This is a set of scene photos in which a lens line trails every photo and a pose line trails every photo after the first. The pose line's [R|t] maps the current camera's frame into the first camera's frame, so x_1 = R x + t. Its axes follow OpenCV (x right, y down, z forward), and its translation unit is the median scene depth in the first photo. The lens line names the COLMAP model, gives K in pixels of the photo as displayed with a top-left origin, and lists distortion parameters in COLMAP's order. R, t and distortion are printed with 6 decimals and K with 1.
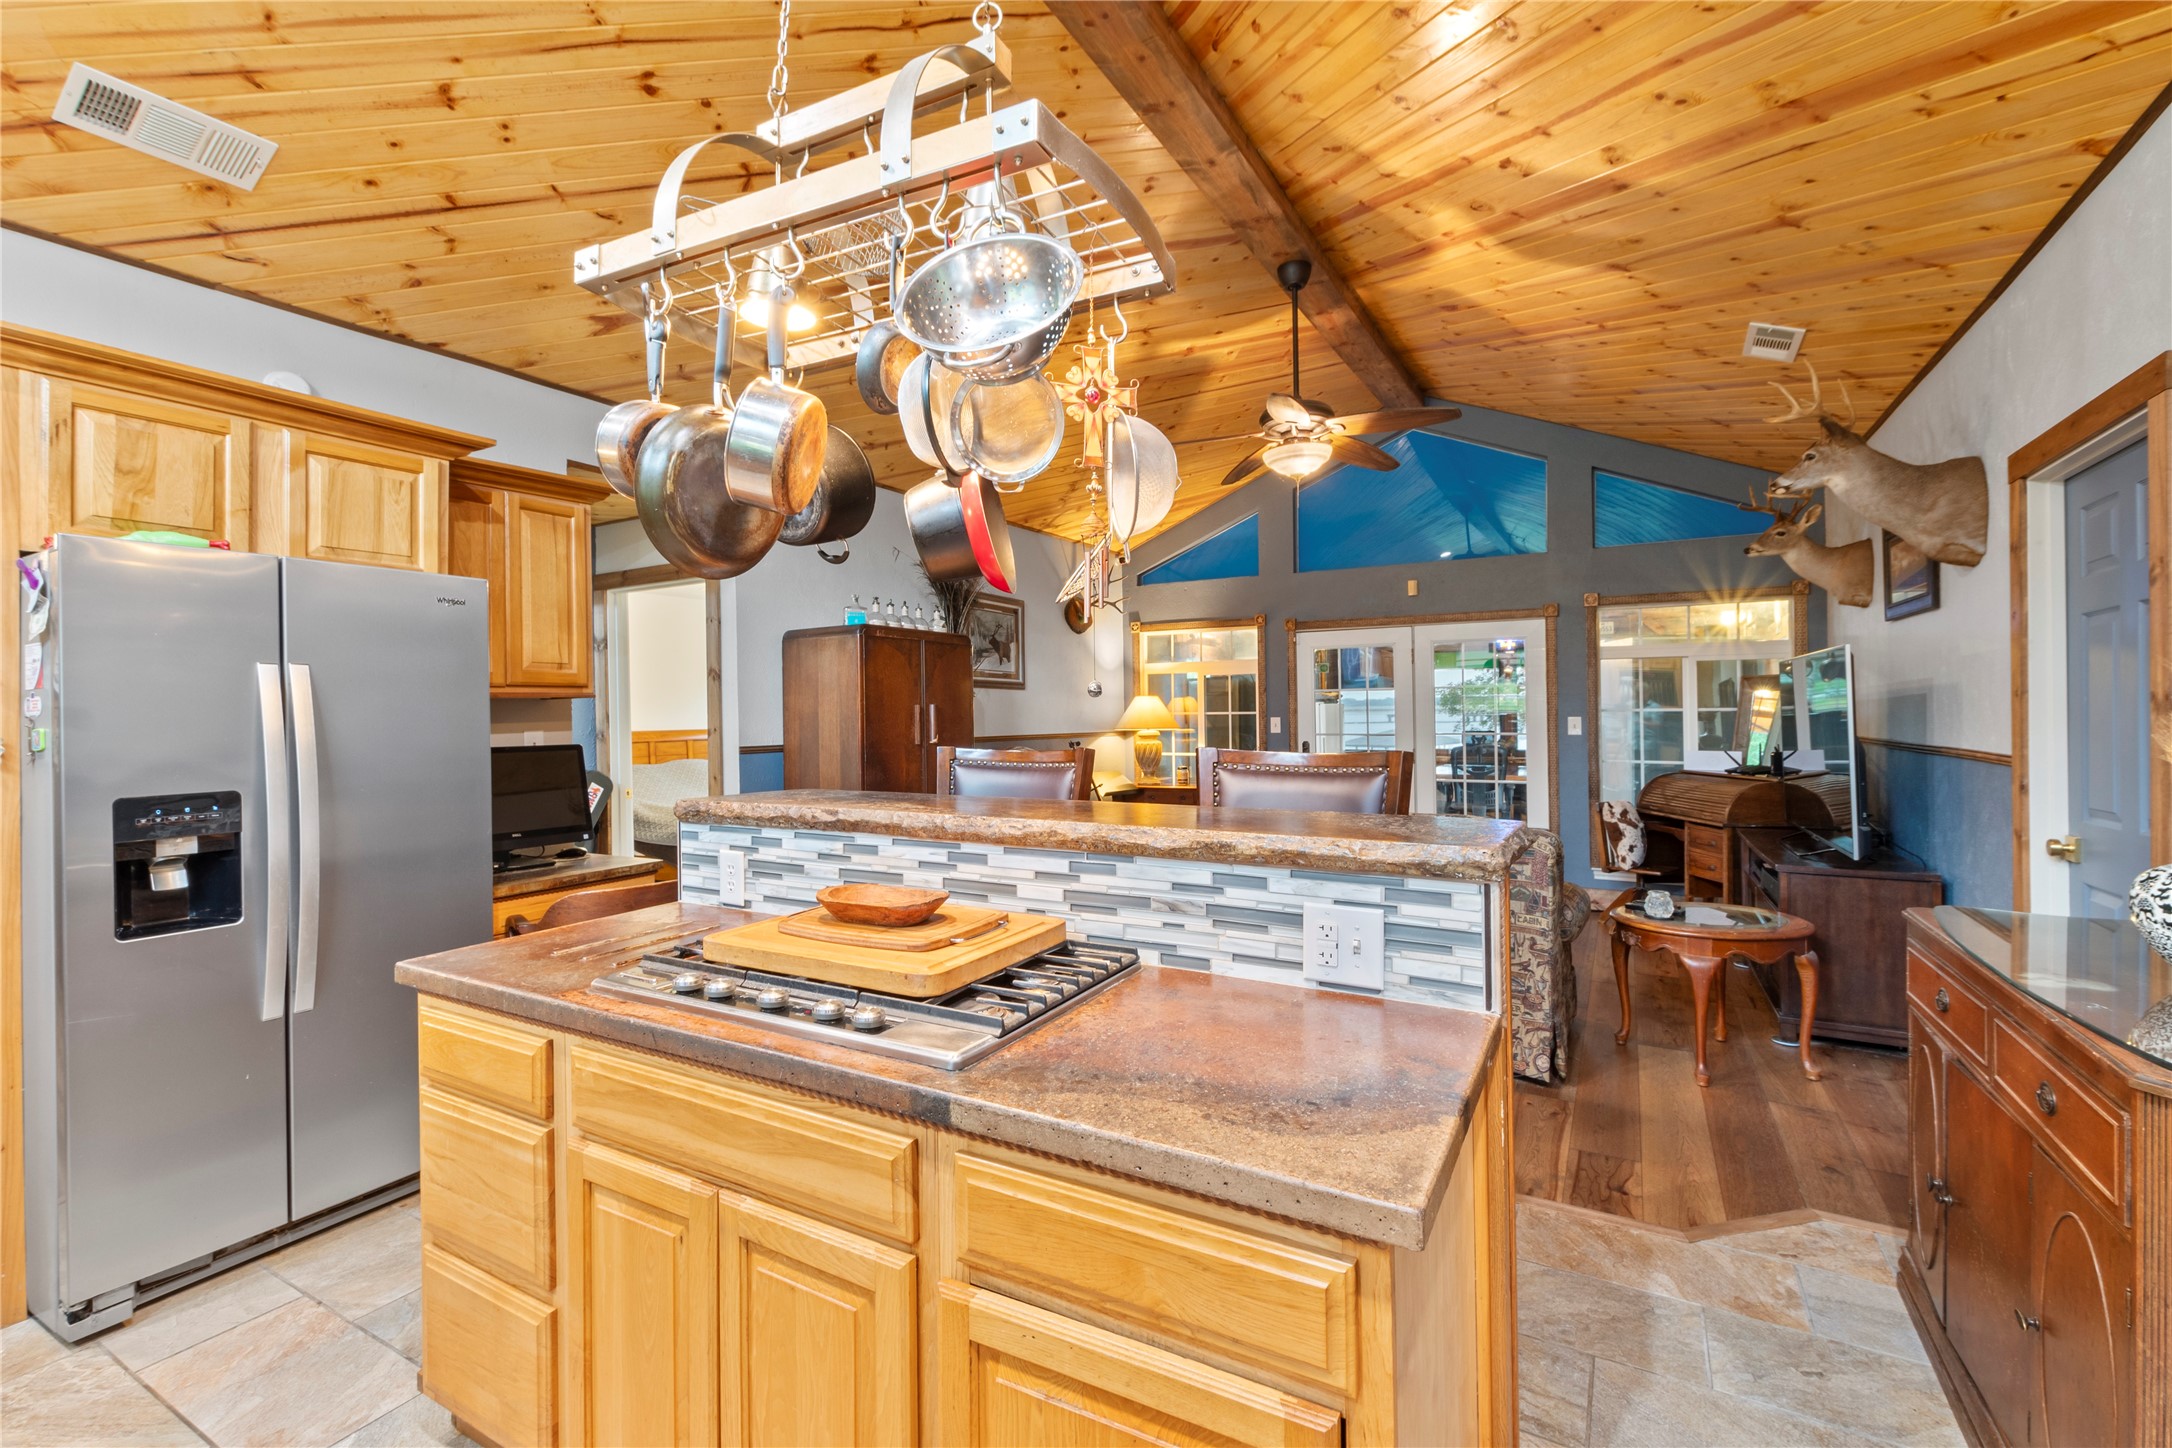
lens RADIAL K [[941.4, 0, 1085.0], [0, 941.4, 704.3], [0, 0, 1]] dist [0.010852, -0.002312]
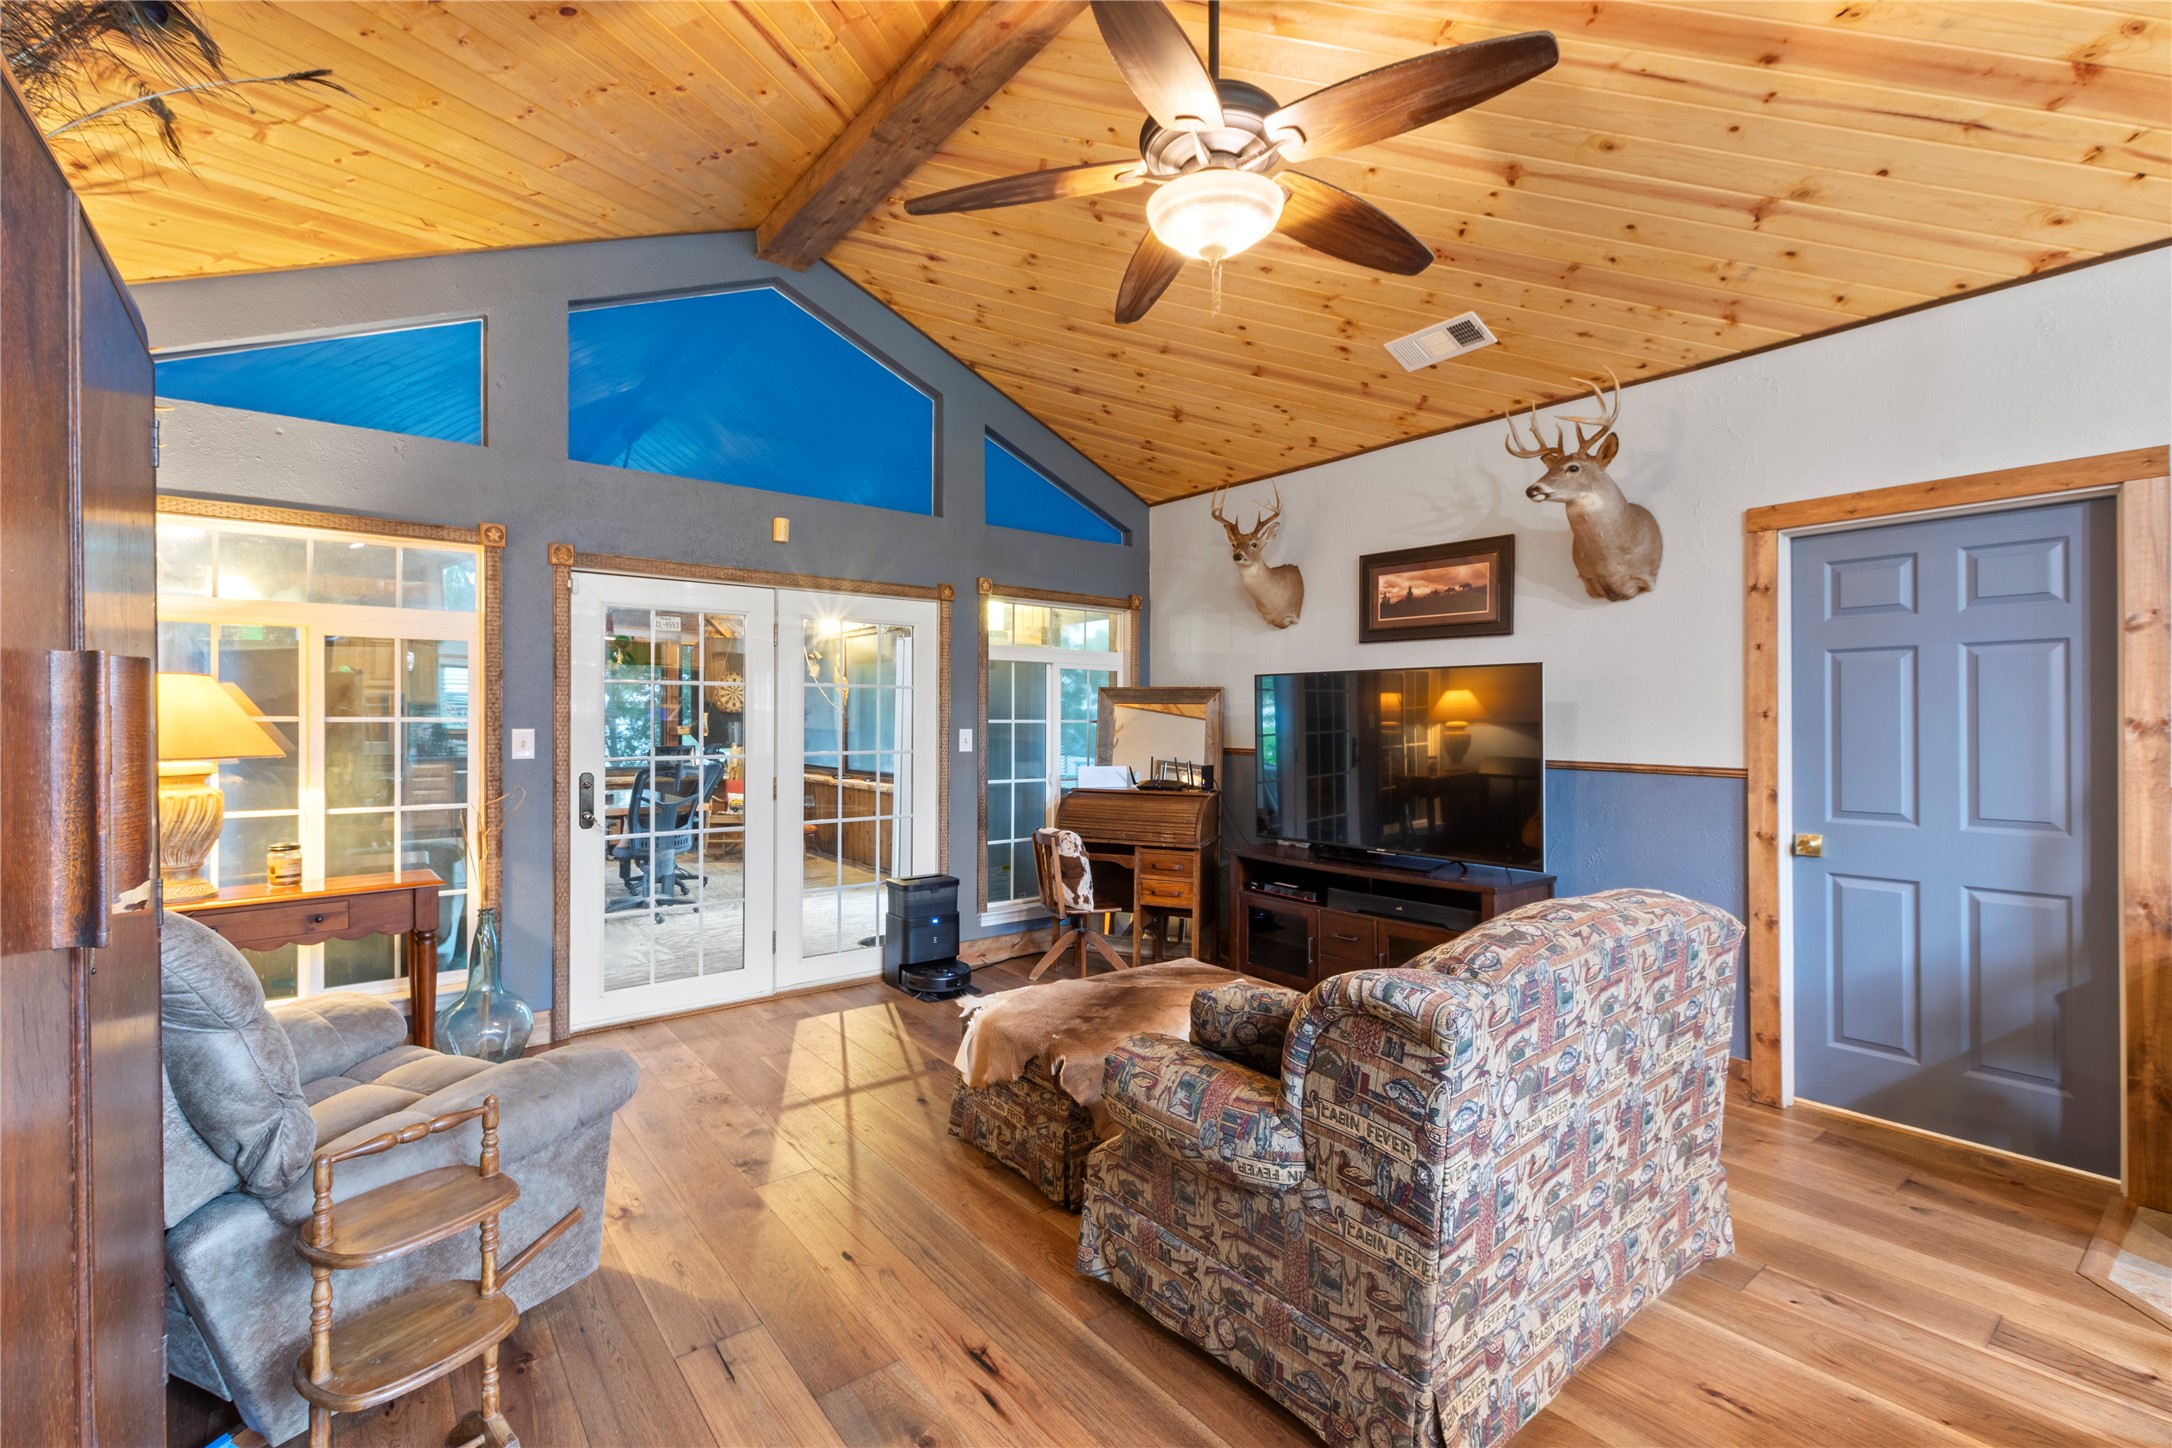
lens RADIAL K [[941.4, 0, 1068.7], [0, 941.4, 718.8], [0, 0, 1]] dist [0.010852, -0.002312]
pose [[0.387312, 0.010679, 0.921887, -0.212694], [-0.018812, 0.999816, -0.003678, 0.006430], [-0.921757, -0.015918, 0.387442, 0.695437]]
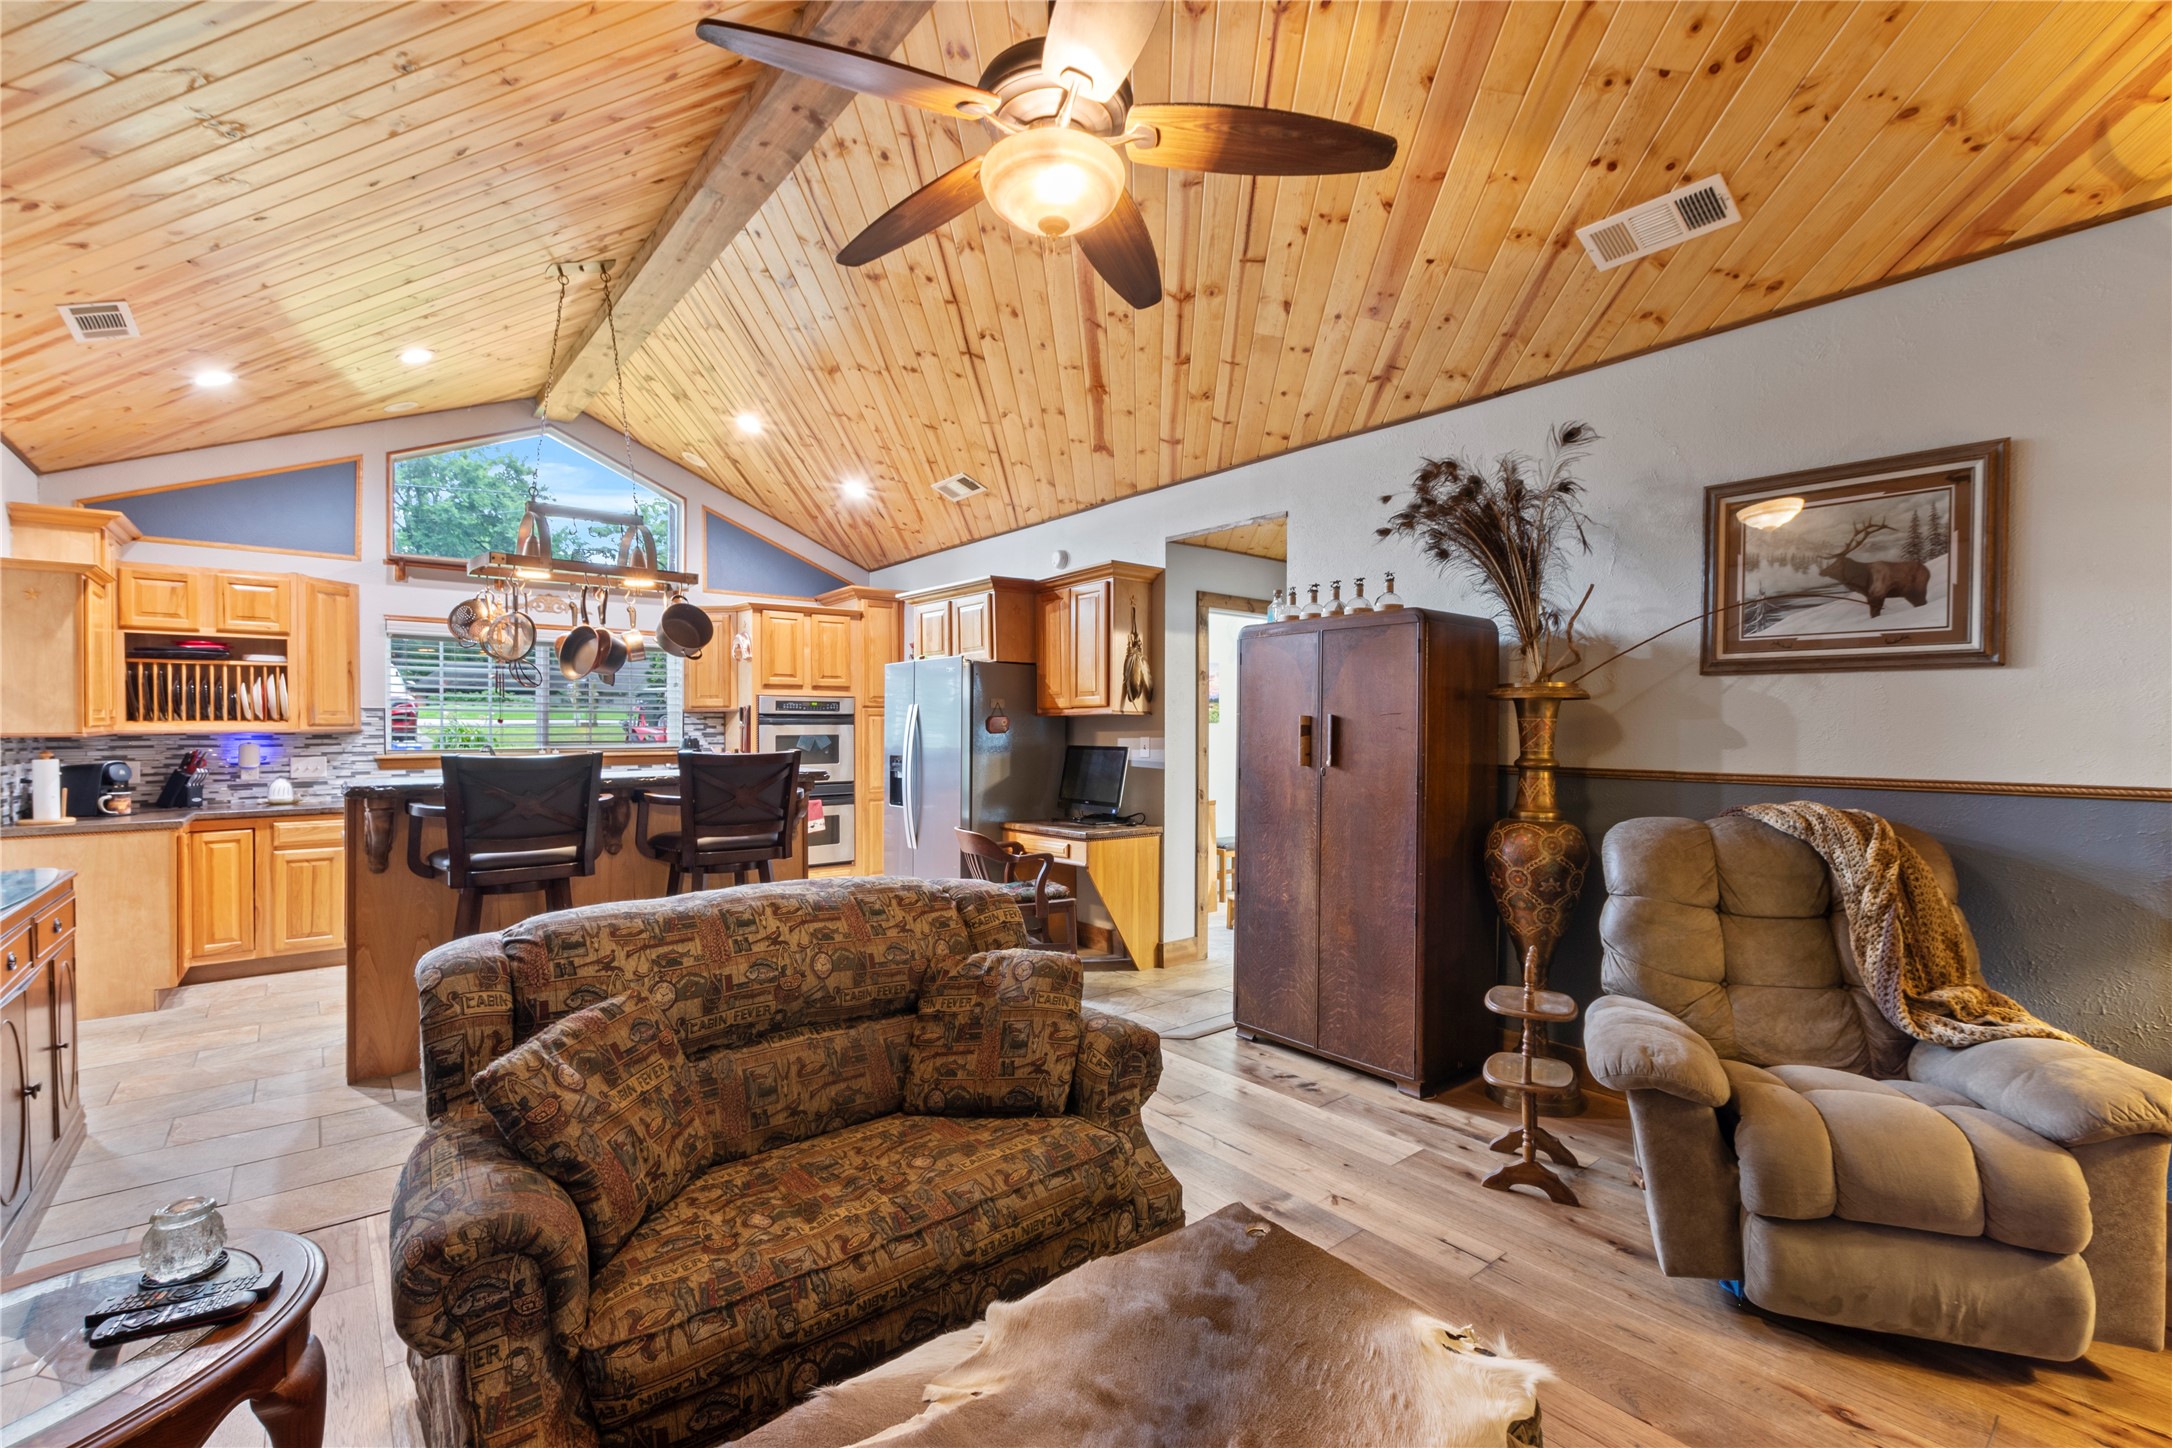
lens RADIAL K [[941.4, 0, 1079.3], [0, 941.4, 724.1], [0, 0, 1]] dist [0.010852, -0.002312]
pose [[-0.358660, 0.007842, -0.933435, 0.529326], [0.013979, 0.999898, 0.003029, 0.002260], [0.933364, -0.011962, -0.358733, 0.944074]]
